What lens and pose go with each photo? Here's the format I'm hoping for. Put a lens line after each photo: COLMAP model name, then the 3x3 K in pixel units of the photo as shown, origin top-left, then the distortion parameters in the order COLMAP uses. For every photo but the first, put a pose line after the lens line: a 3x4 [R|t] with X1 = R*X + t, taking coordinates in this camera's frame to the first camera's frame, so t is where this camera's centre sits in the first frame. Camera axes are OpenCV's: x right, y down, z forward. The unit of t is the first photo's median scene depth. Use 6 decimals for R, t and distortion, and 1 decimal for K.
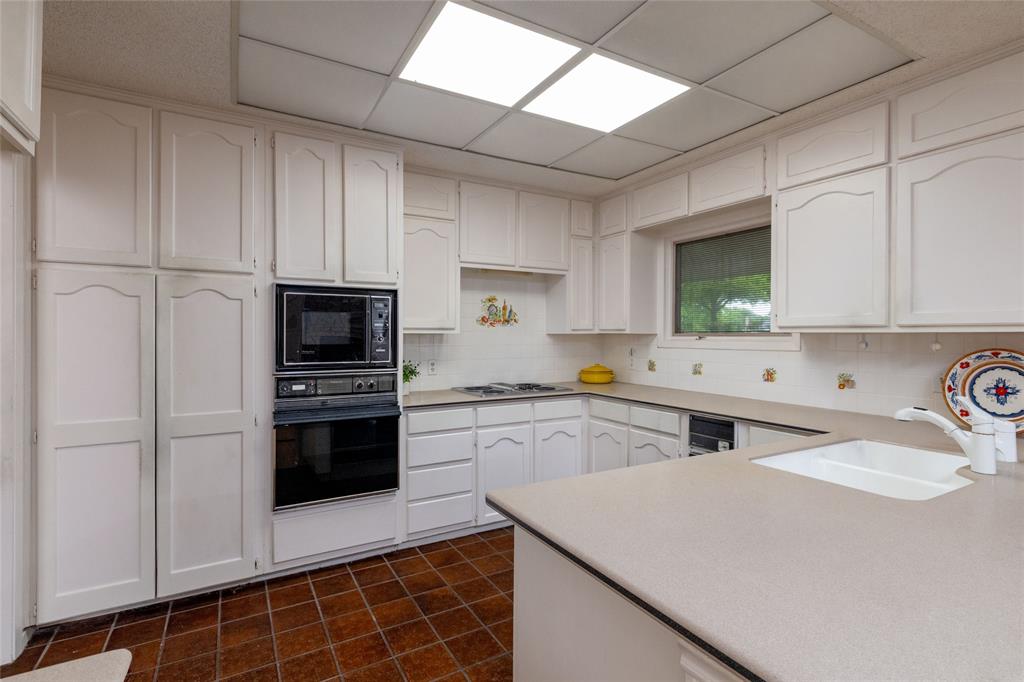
lens RADIAL K [[485.0, 0, 514.5], [0, 485.0, 331.6], [0, 0, 1]] dist [-0.004289, 0.003477]
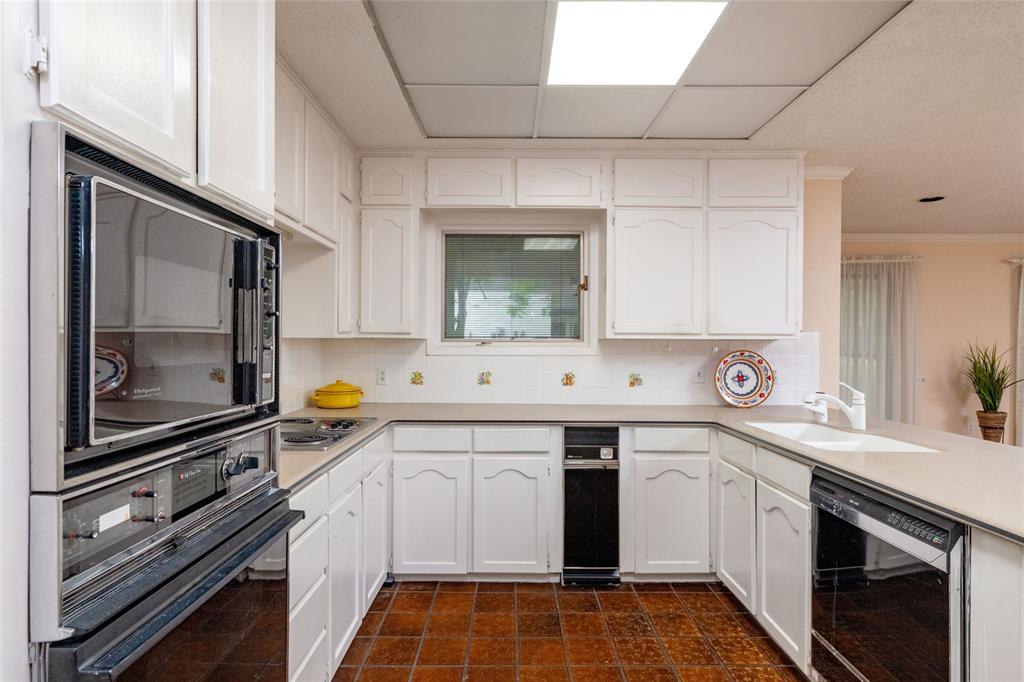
lens RADIAL K [[523.7, 0, 511.6], [0, 523.7, 342.6], [0, 0, 1]] dist [0.003727, -0.000697]
pose [[0.496581, -0.000120, 0.867991, -0.585664], [-0.009794, 0.999936, 0.005741, 0.006853], [-0.867935, -0.011352, 0.496547, 0.625286]]
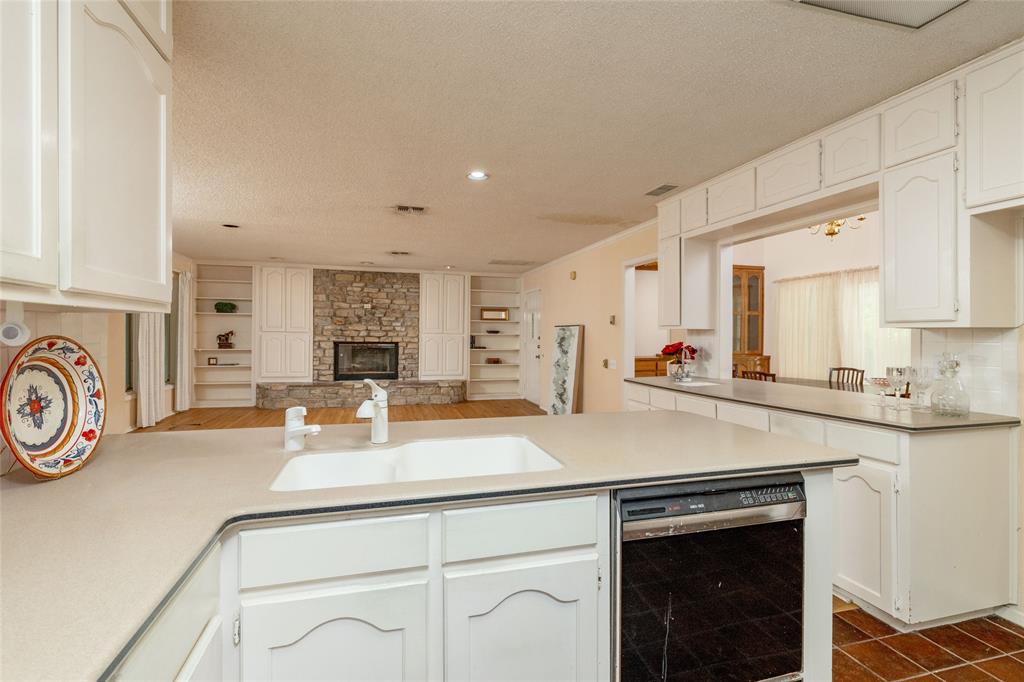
lens RADIAL K [[485.0, 0, 509.6], [0, 485.0, 335.8], [0, 0, 1]] dist [-0.004289, 0.003477]
pose [[-0.966148, -0.007802, 0.257870, 0.211491], [-0.007547, 0.999970, 0.001977, 0.022164], [-0.257878, -0.000036, -0.966178, 1.106553]]
